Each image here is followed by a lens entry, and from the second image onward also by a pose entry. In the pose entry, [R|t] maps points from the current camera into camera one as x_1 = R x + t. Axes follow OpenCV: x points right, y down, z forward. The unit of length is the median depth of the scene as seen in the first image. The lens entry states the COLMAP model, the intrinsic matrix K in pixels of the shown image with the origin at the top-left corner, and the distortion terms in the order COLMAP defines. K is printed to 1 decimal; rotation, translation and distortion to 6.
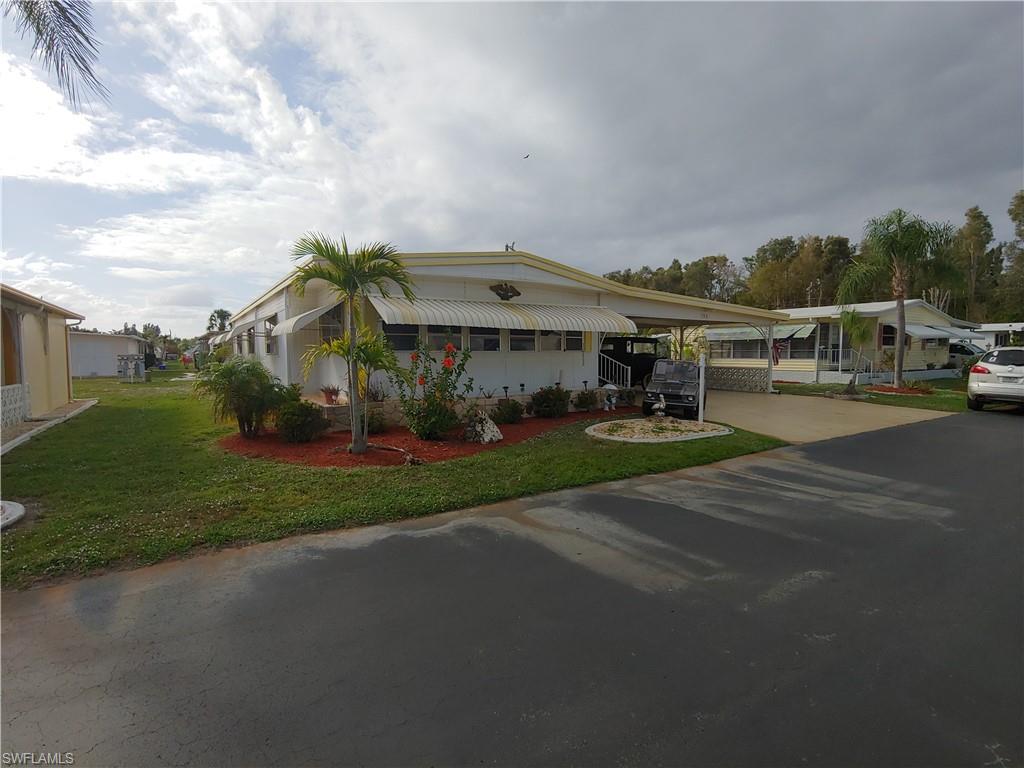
lens RADIAL K [[513.9, 0, 502.8], [0, 513.9, 379.8], [0, 0, 1]] dist [0.000646, -0.017638]
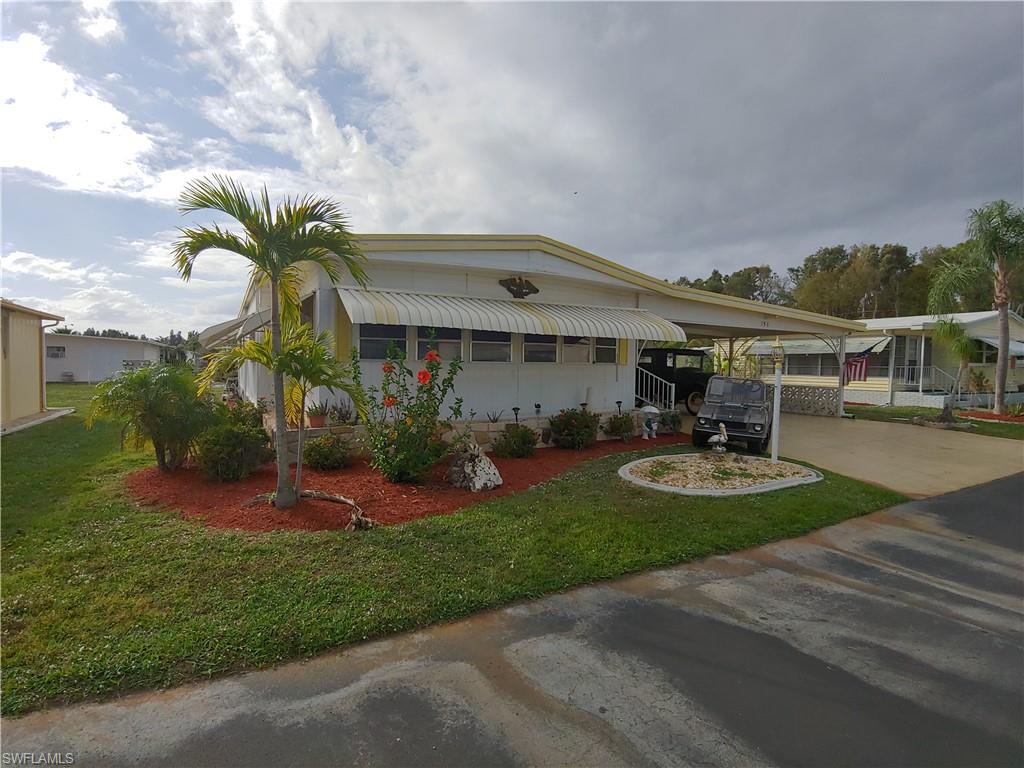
lens RADIAL K [[499.6, 0, 512.0], [0, 499.6, 384.0], [0, 0, 1]] dist [-0.001529, -0.001094]
pose [[0.998570, 0.017707, -0.050439, 0.029359], [-0.018376, 0.999749, -0.012819, -0.010084], [0.050199, 0.013727, 0.998645, 0.192704]]
